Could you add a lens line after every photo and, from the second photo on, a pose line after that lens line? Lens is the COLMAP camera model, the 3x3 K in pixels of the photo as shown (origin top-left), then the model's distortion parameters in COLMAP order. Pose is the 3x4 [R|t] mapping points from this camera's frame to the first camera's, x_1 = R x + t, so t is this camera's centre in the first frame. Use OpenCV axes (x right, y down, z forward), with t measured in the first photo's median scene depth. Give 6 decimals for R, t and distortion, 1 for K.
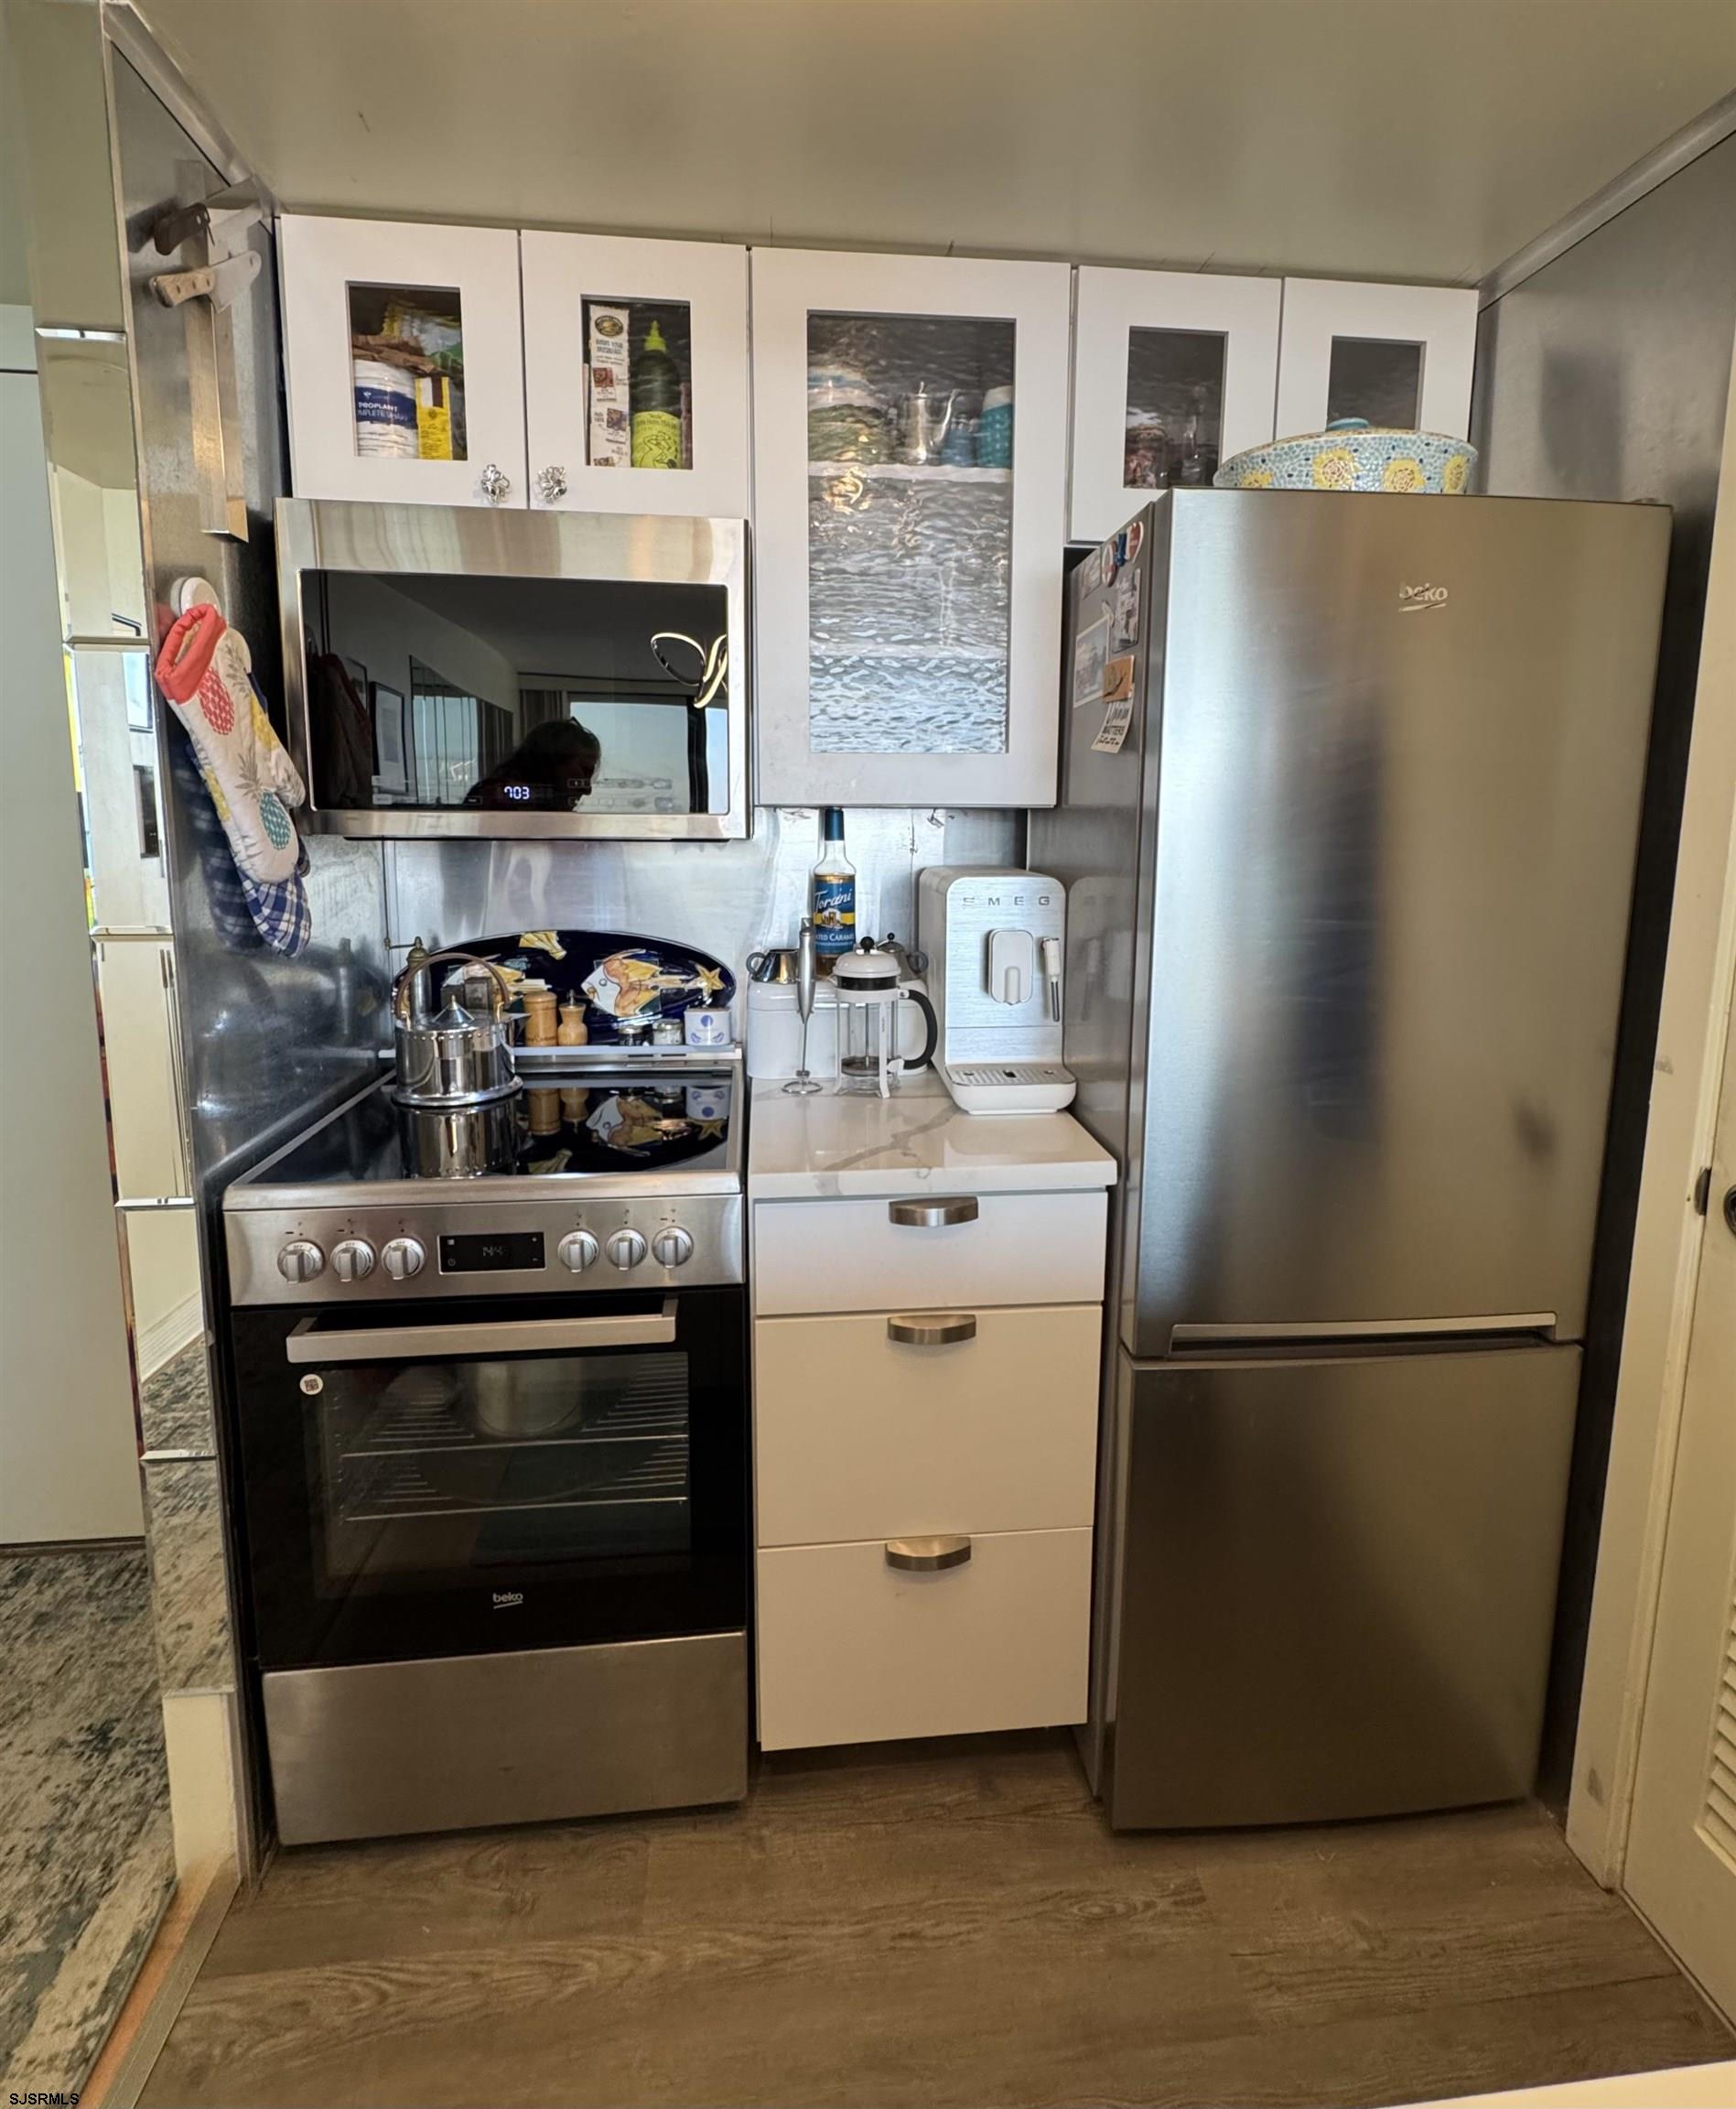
lens RADIAL K [[1001.0, 0, 873.7], [0, 1001.0, 955.8], [0, 0, 1]] dist [-0.002865, -0.000353]
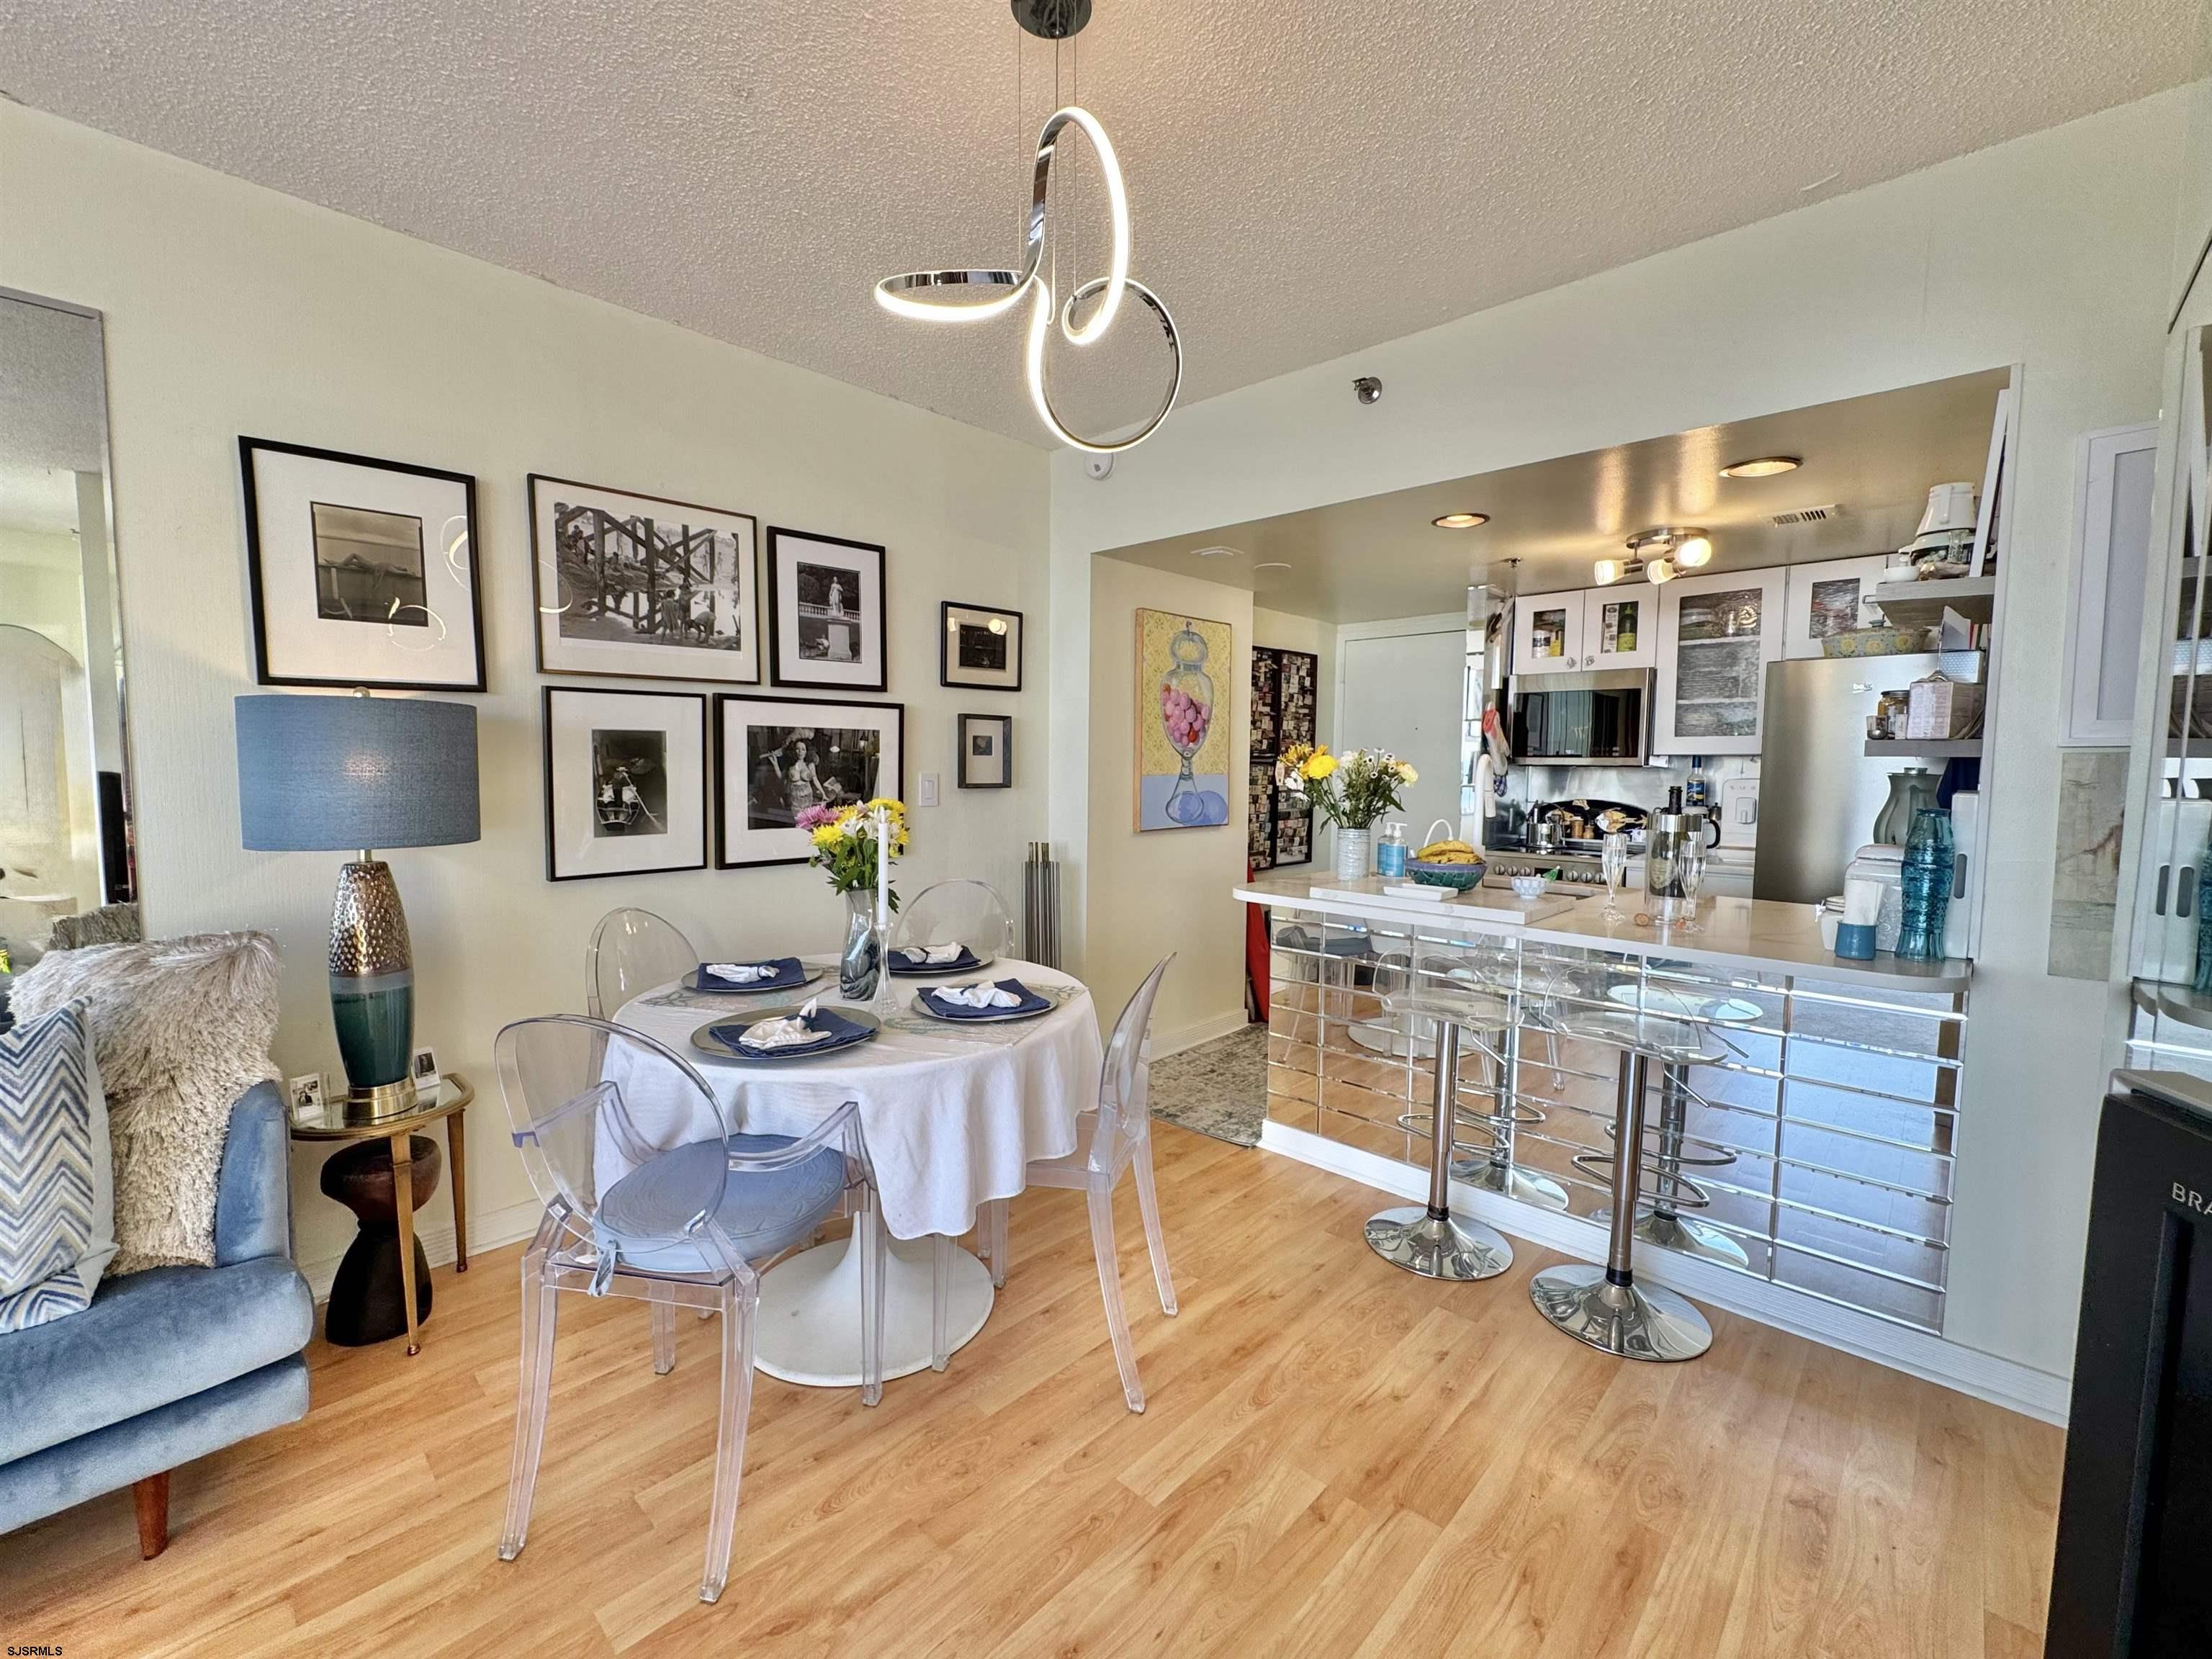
lens RADIAL K [[937.9, 0, 1106.0], [0, 937.9, 829.5], [0, 0, 1]] dist [0.000405, -0.000191]
pose [[0.650177, 0.050566, -0.758098, 0.986636], [-0.101861, 0.994577, -0.021021, 0.307825], [0.752924, 0.090888, 0.651802, -2.109105]]
